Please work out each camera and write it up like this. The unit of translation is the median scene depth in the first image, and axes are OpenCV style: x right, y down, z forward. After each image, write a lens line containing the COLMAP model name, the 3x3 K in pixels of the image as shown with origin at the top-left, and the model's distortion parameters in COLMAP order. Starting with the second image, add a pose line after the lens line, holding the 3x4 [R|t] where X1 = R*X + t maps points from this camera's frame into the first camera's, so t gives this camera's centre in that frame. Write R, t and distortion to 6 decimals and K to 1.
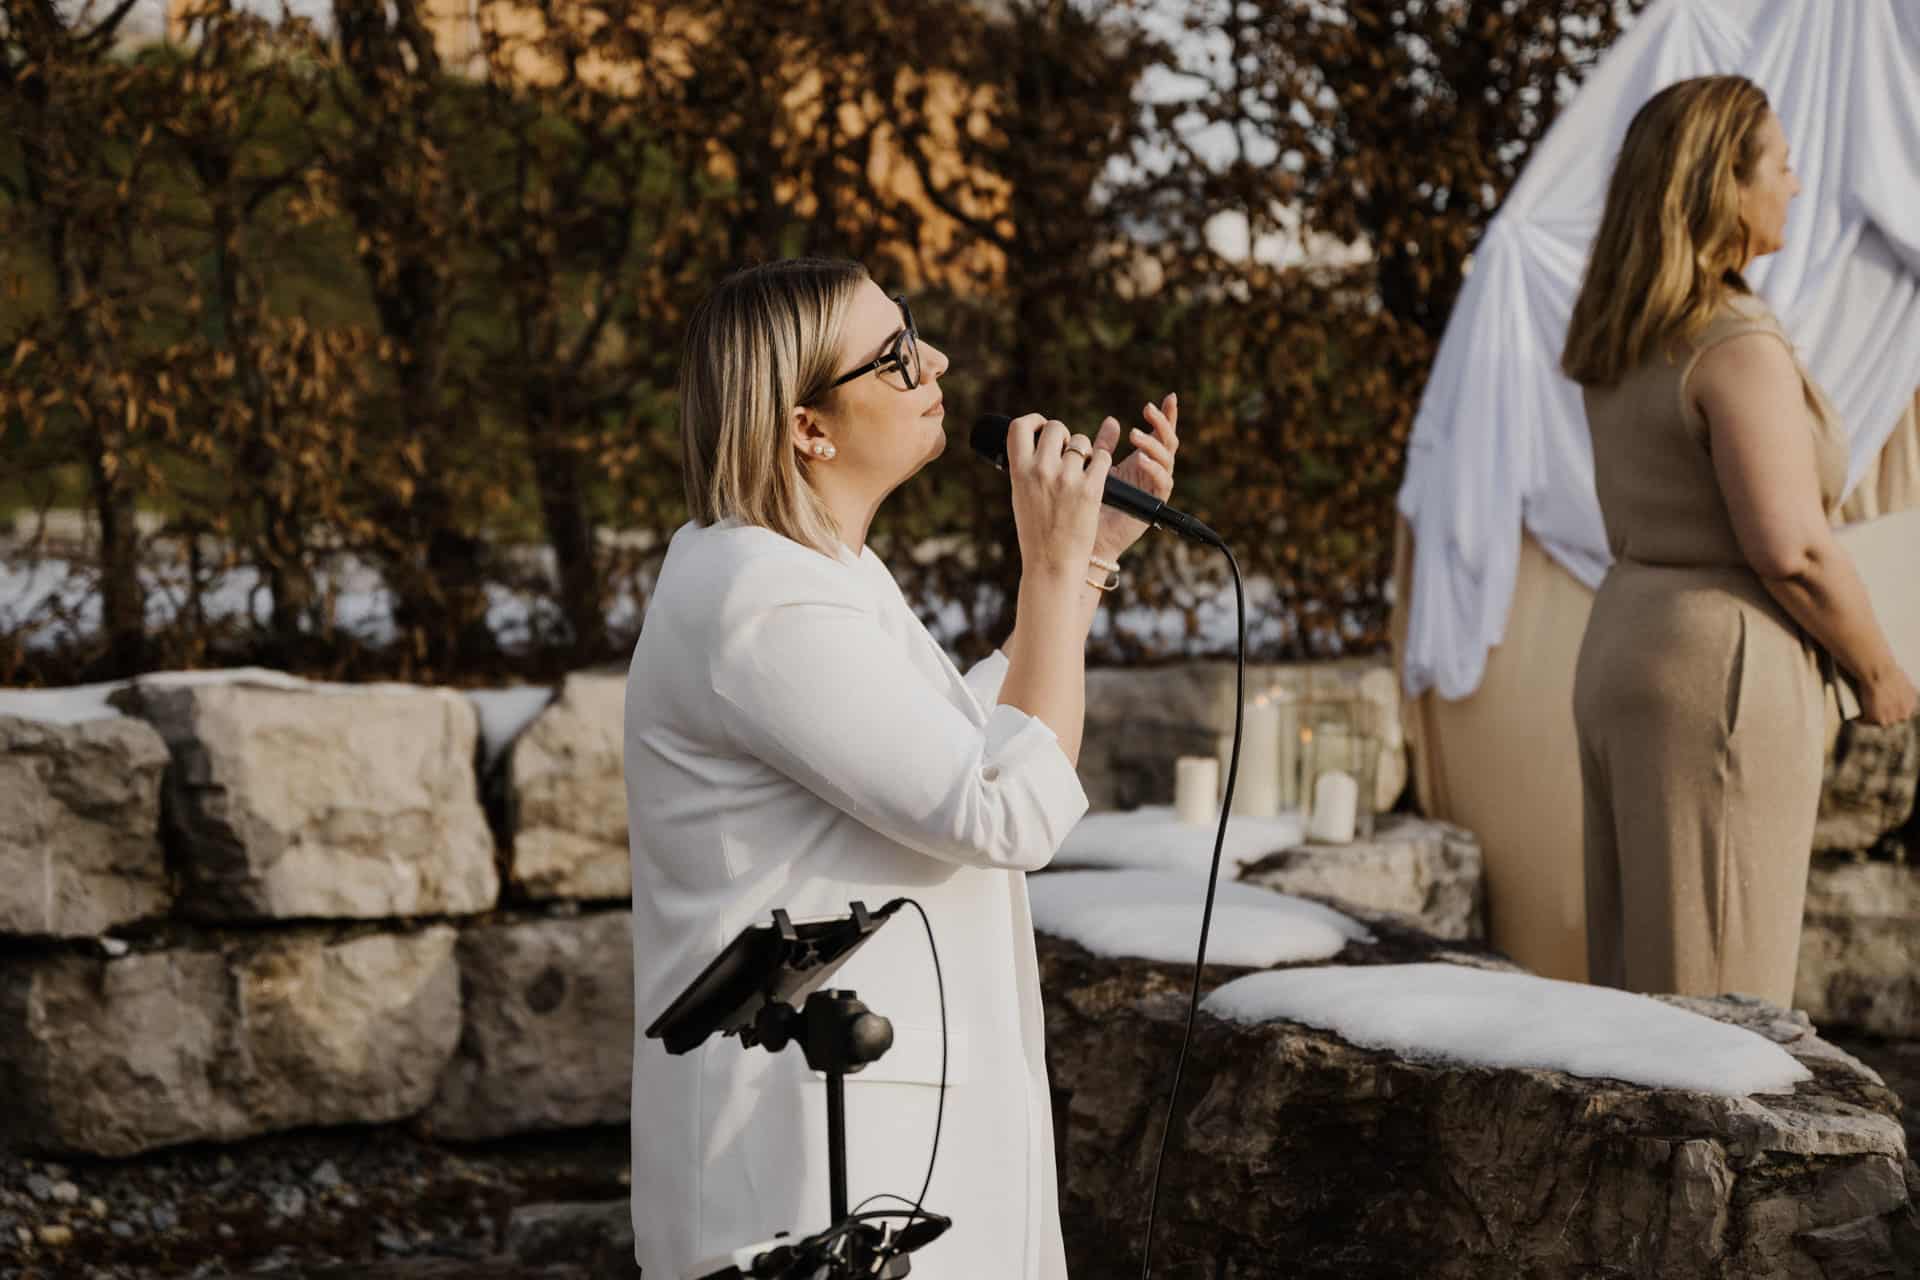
lens RADIAL K [[4169.1, 0, 899.9], [0, 4169.1, 608.2], [0, 0, 1]] dist [-0.000088, 0.000000]
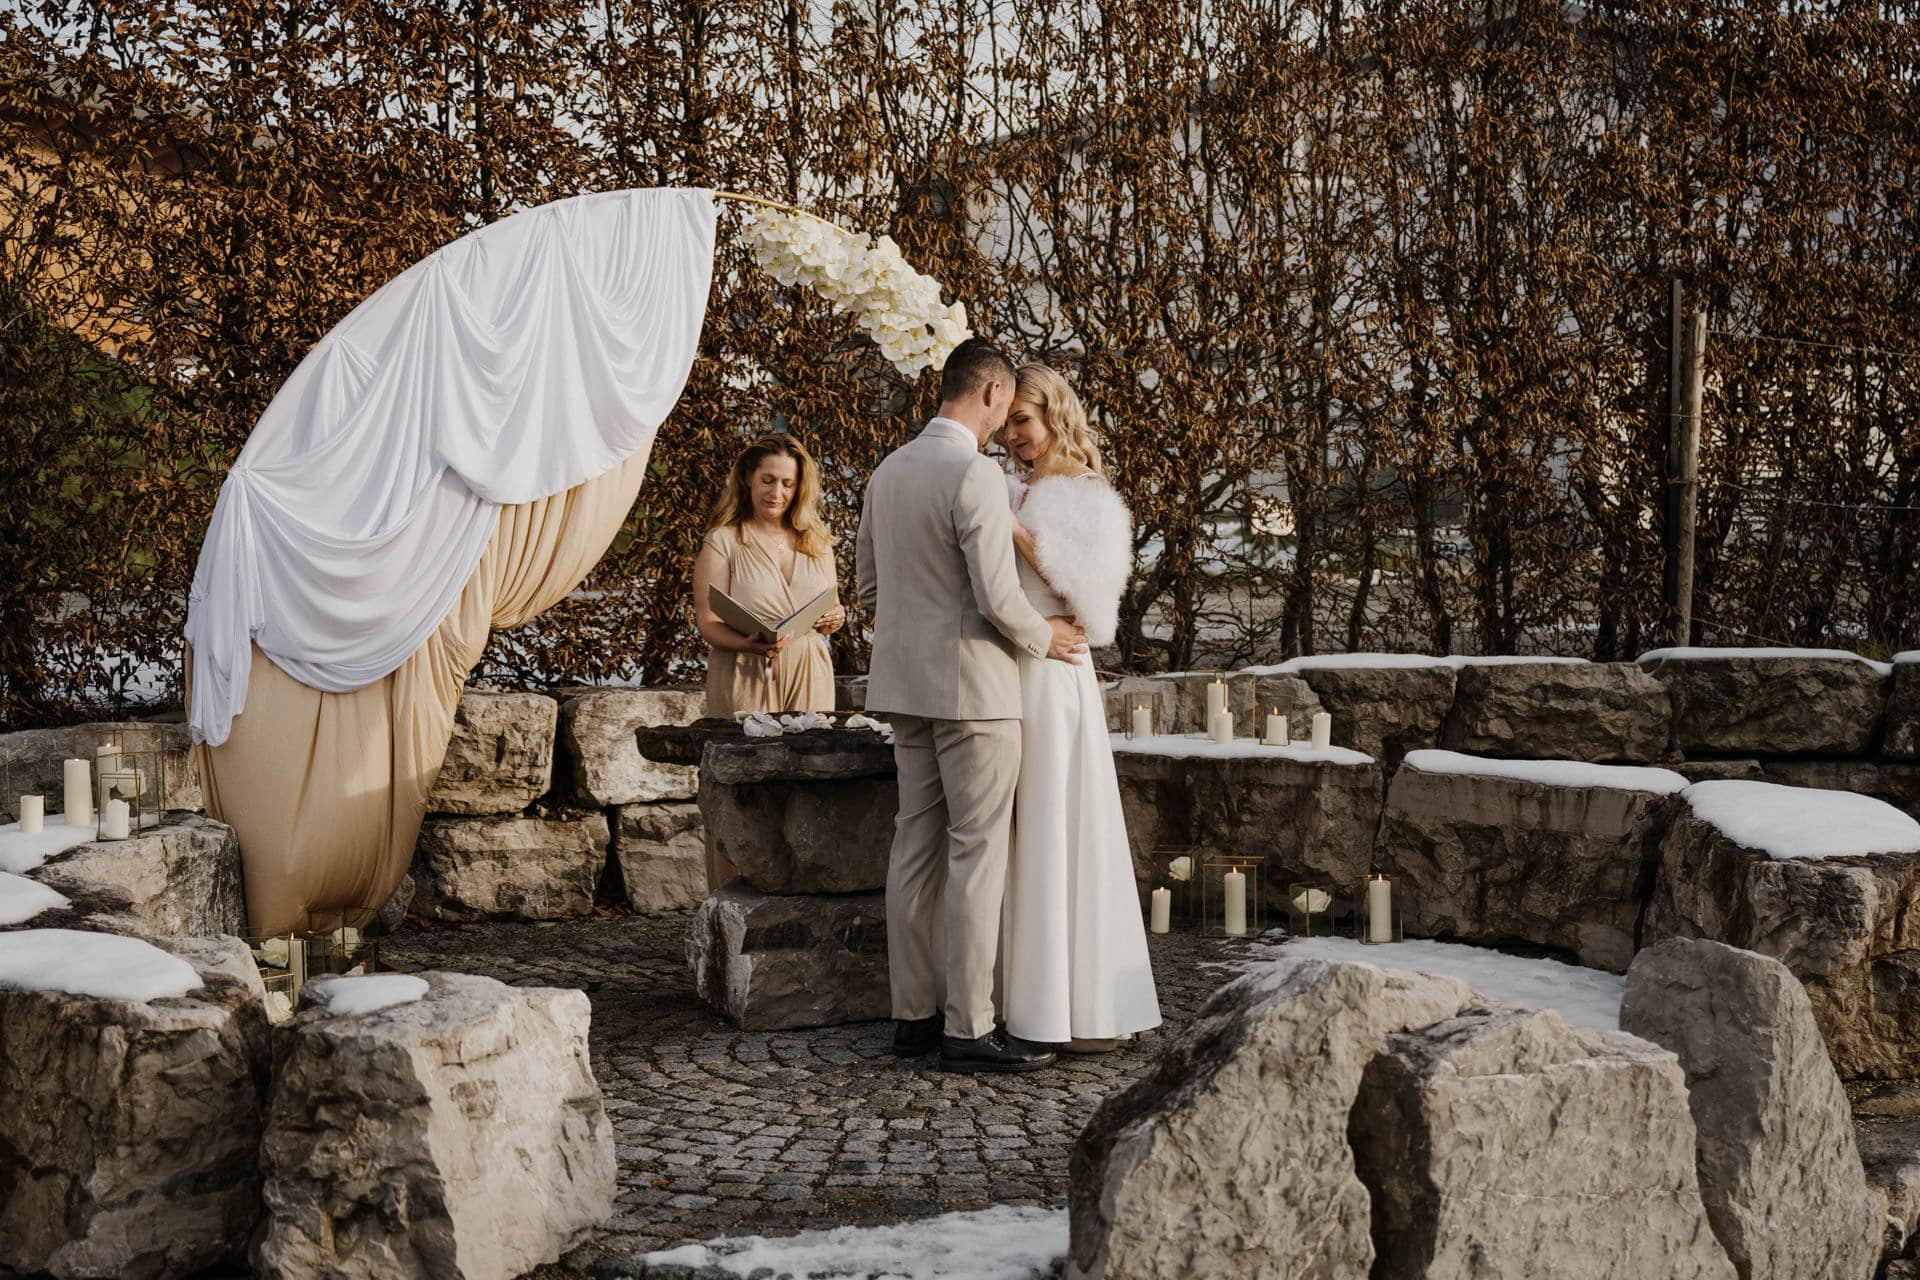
lens RADIAL K [[2867.6, 0, 984.1], [0, 2867.6, 664.1], [0, 0, 1]] dist [0.001782, 0.000000]
pose [[0.973005, -0.035477, 0.228040, 0.173936], [0.028230, 0.998990, 0.034965, -0.045141], [-0.229050, -0.027584, 0.973024, -0.228224]]
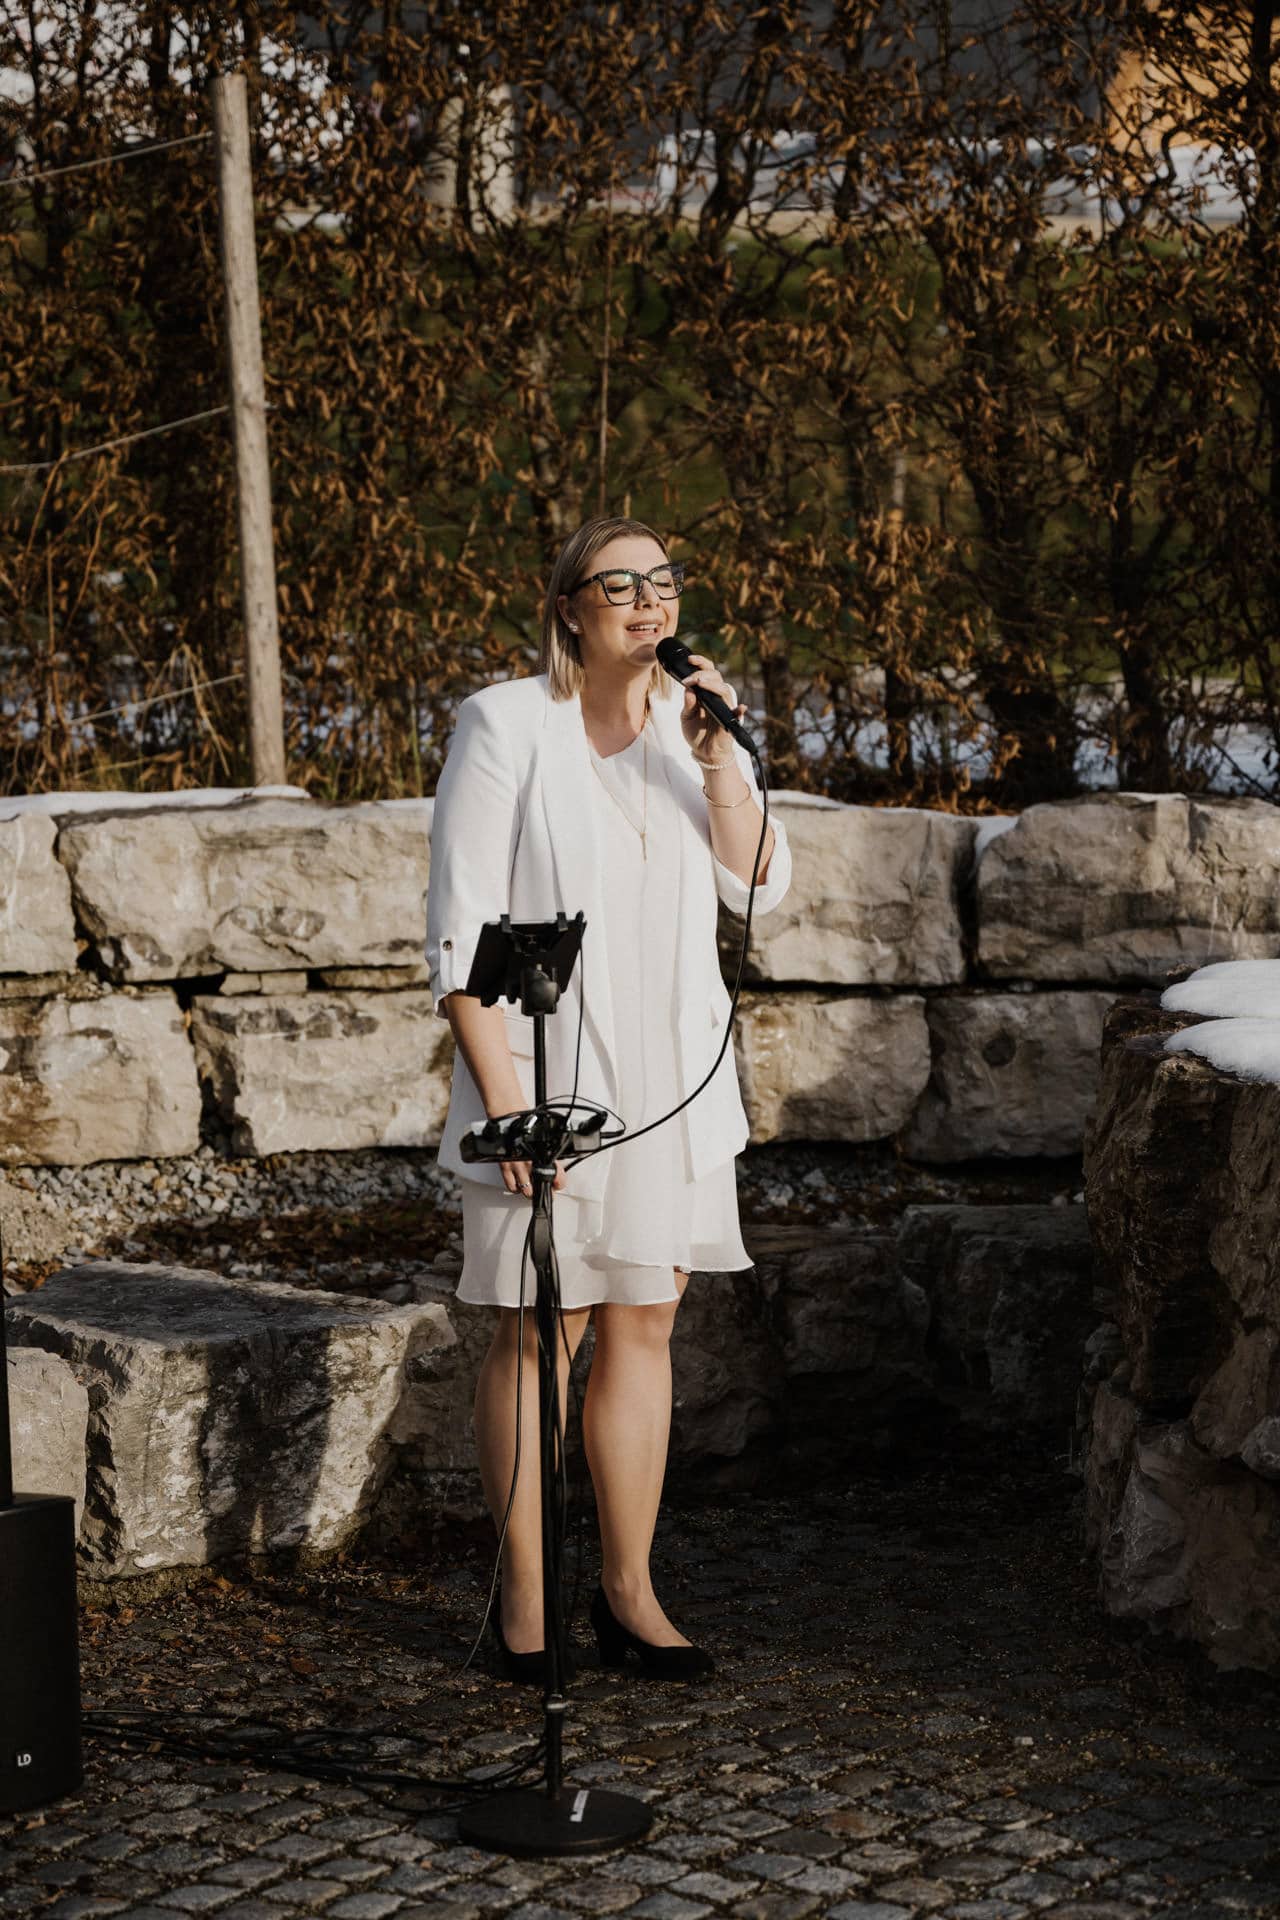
lens RADIAL K [[4169.1, 0, 632.4], [0, 4169.1, 965.0], [0, 0, 1]] dist [-0.000088, 0.000000]
pose [[0.922912, 0.040801, -0.382843, 0.303927], [-0.023557, 0.998490, 0.049626, 0.005177], [0.384289, -0.036782, 0.922480, -0.224666]]
